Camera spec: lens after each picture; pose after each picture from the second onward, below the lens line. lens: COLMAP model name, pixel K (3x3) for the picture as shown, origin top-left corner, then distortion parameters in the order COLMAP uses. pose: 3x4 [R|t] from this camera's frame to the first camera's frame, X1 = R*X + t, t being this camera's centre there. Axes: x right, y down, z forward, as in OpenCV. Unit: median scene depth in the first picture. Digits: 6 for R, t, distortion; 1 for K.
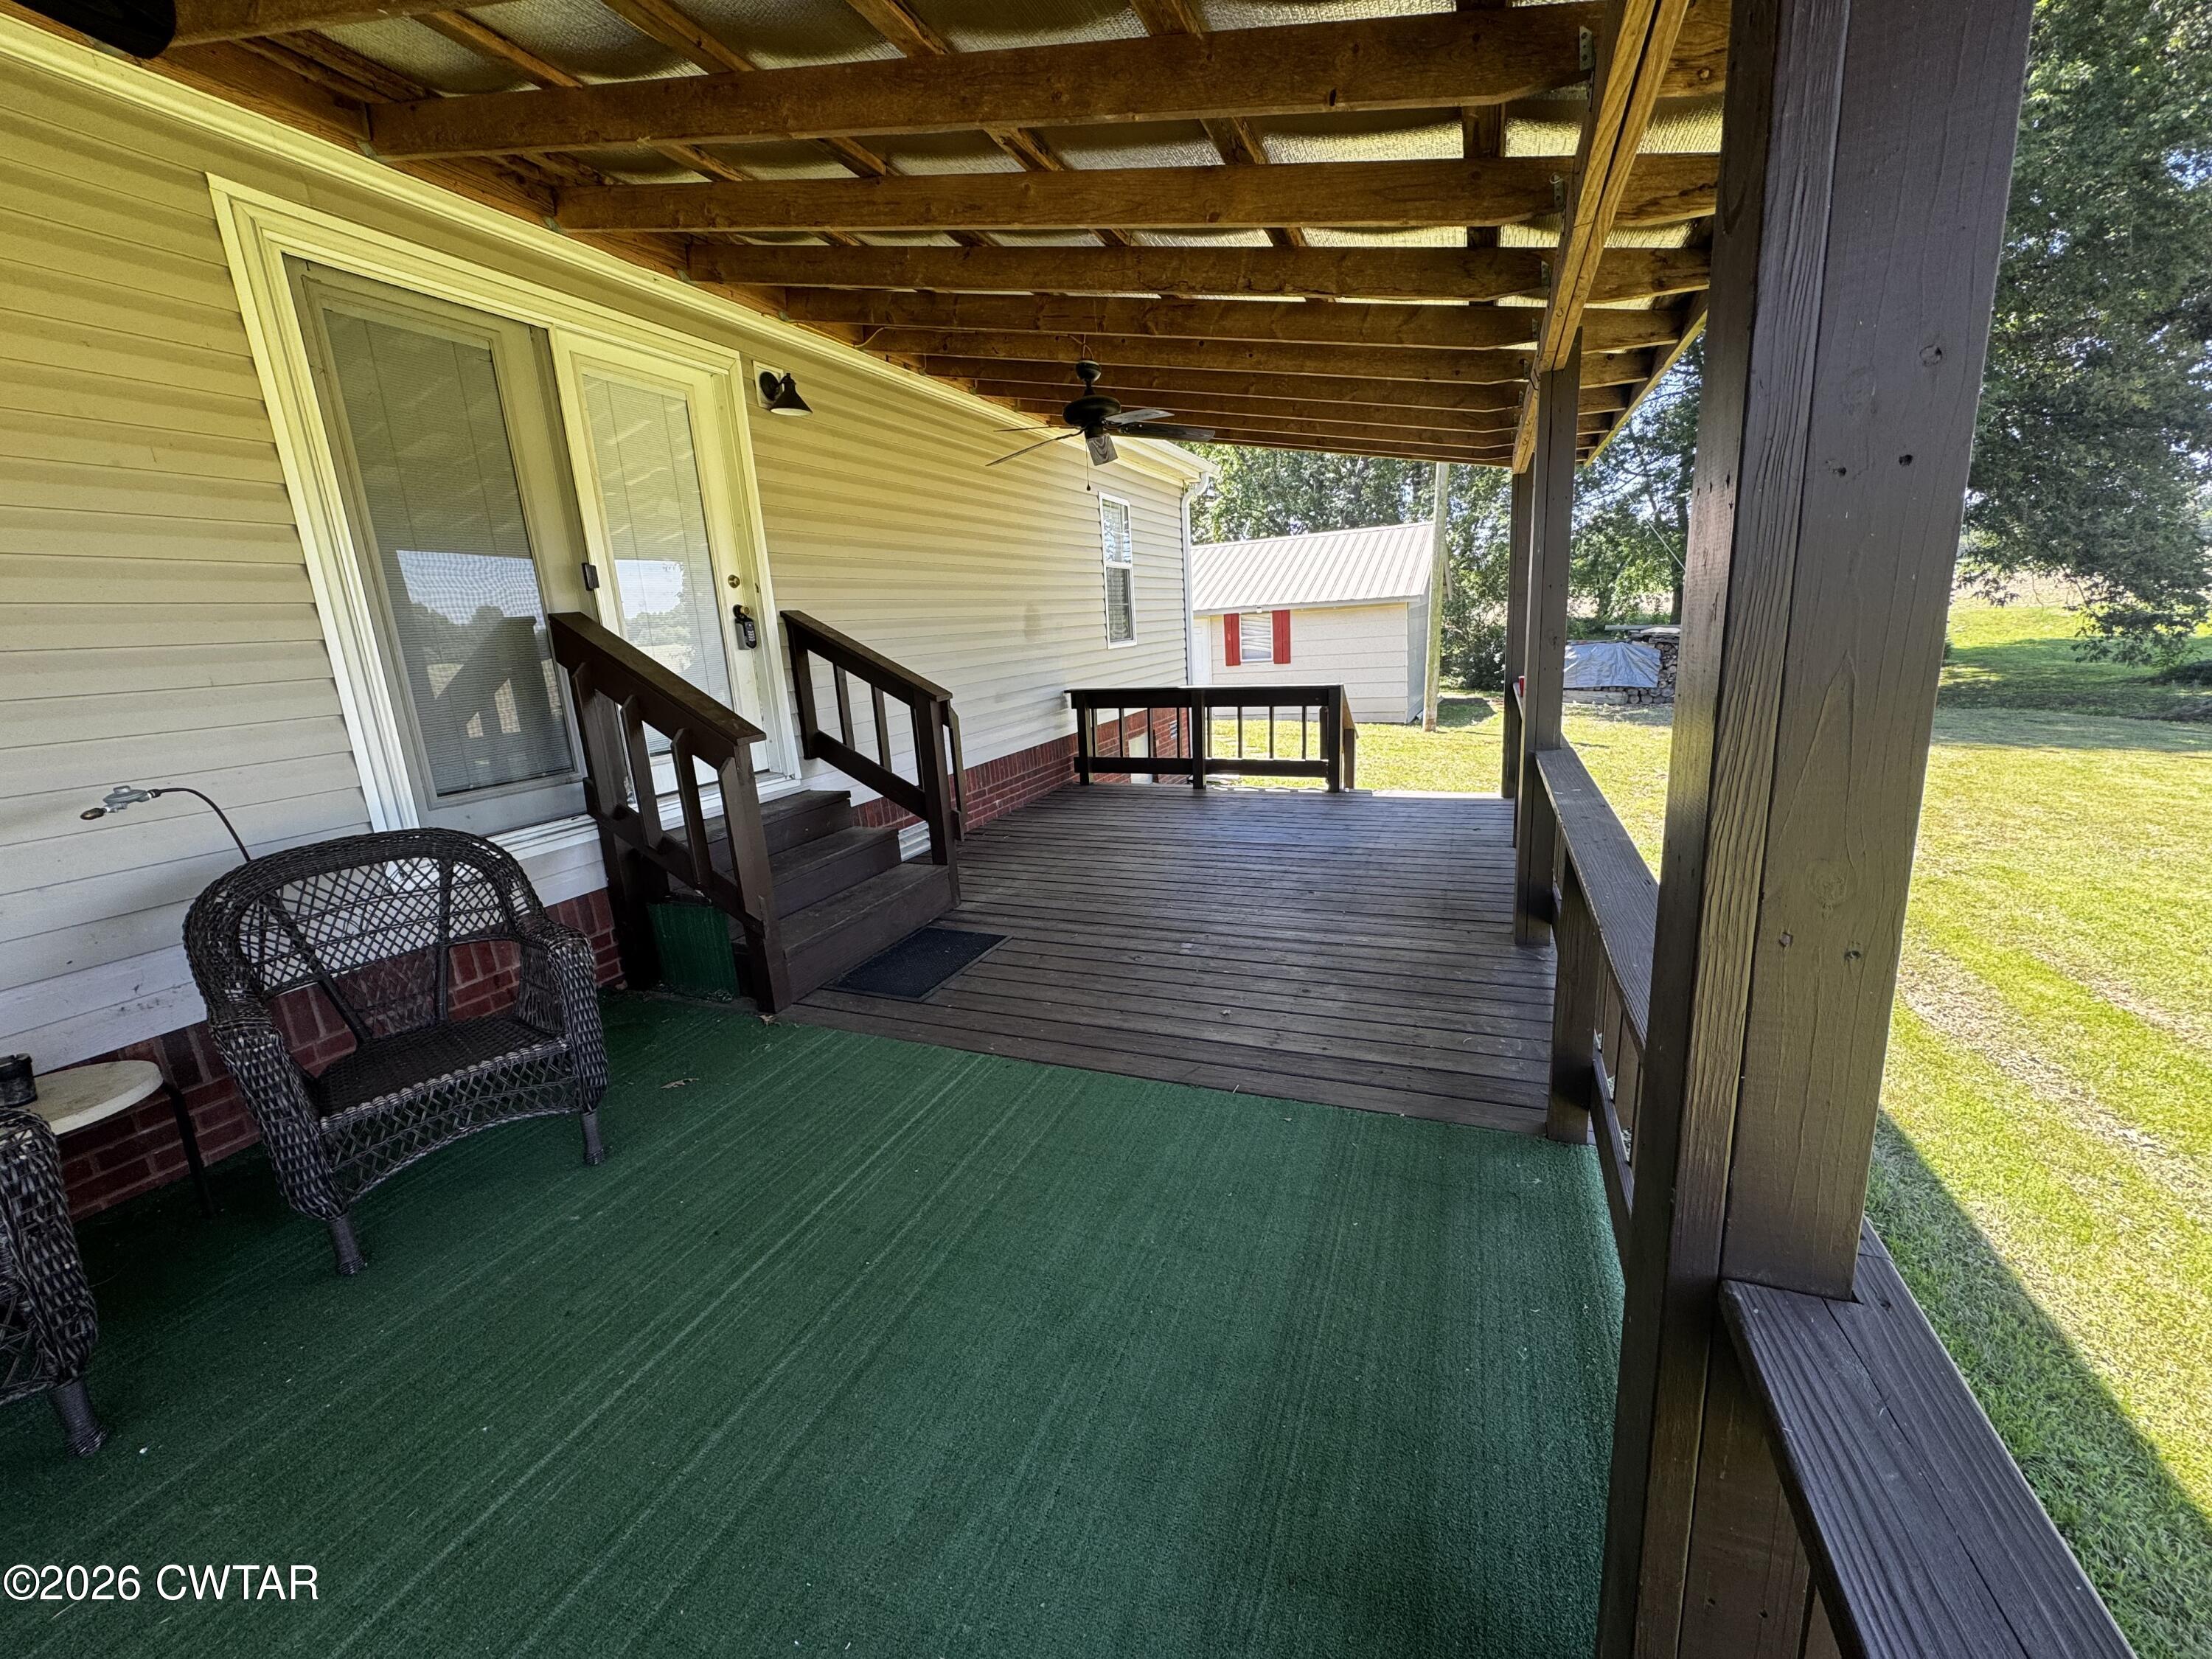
lens RADIAL K [[886.4, 0, 1106.9], [0, 886.4, 836.0], [0, 0, 1]] dist [0.001834, 0.000263]
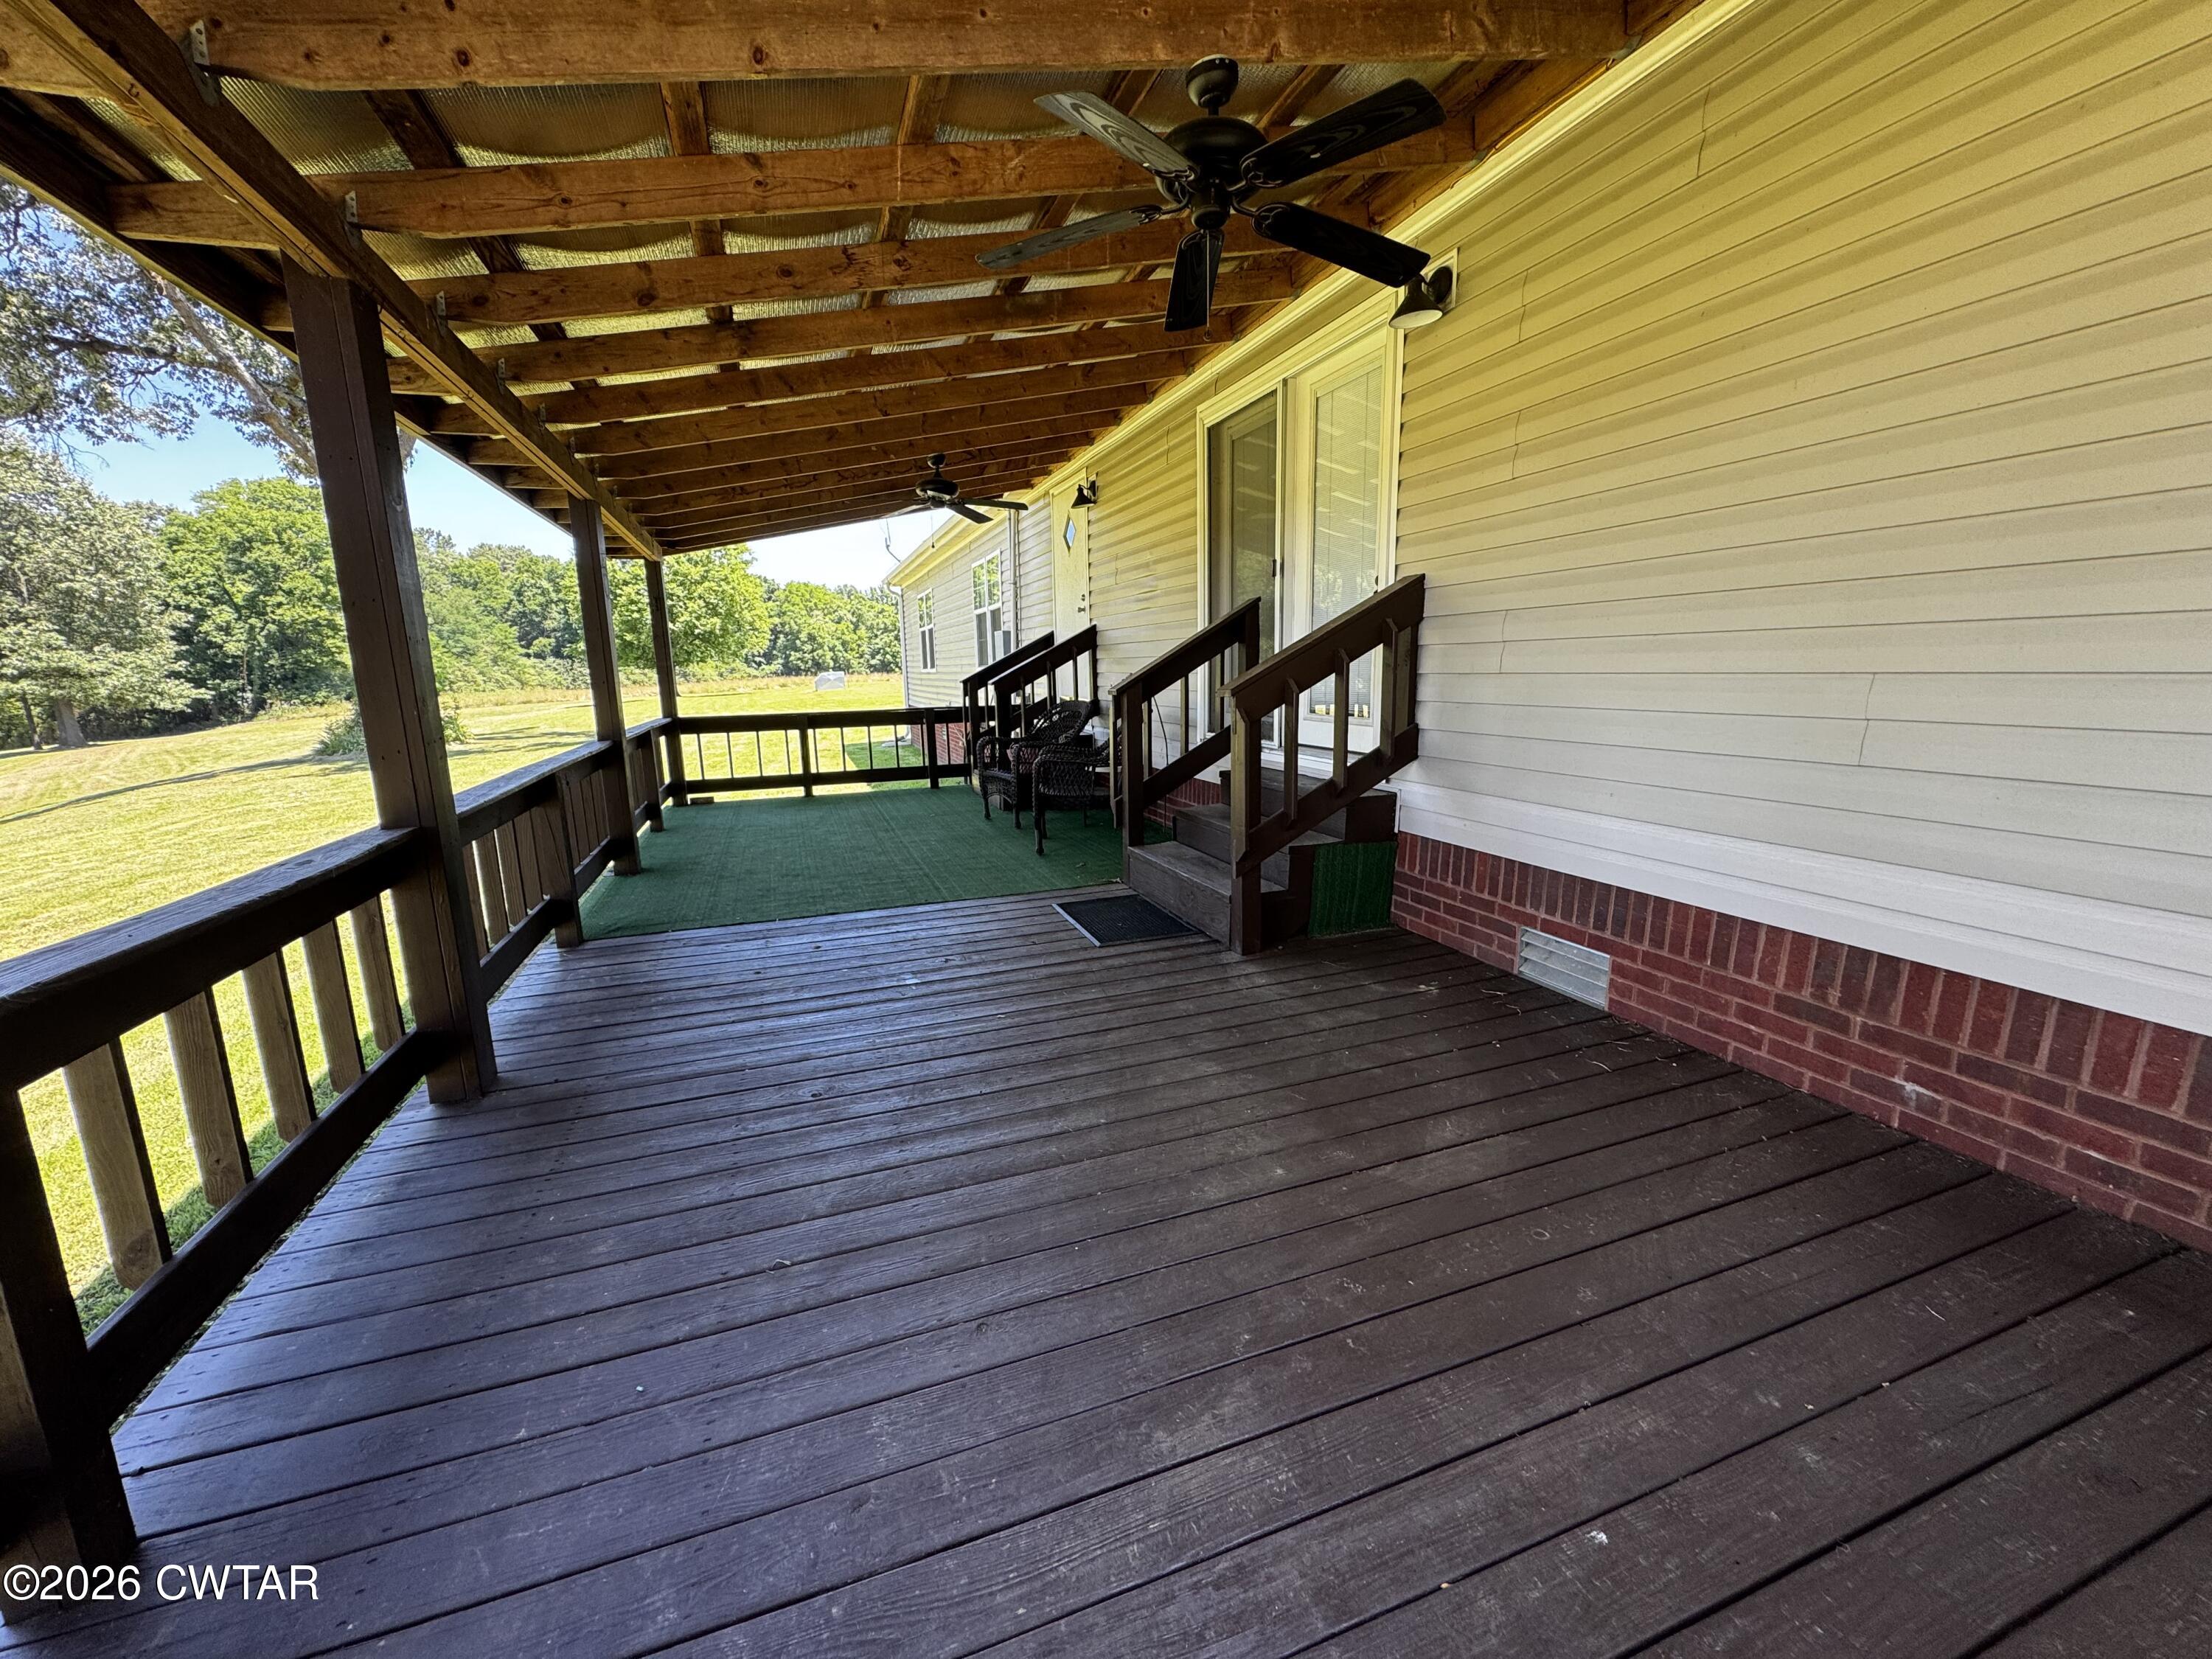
lens RADIAL K [[886.4, 0, 1106.9], [0, 886.4, 836.0], [0, 0, 1]] dist [0.001834, 0.000263]
pose [[-0.739311, 0.200639, -0.642778, 0.438350], [-0.093076, 0.914964, 0.392654, -0.340657], [0.666900, 0.350121, -0.657768, 1.483737]]
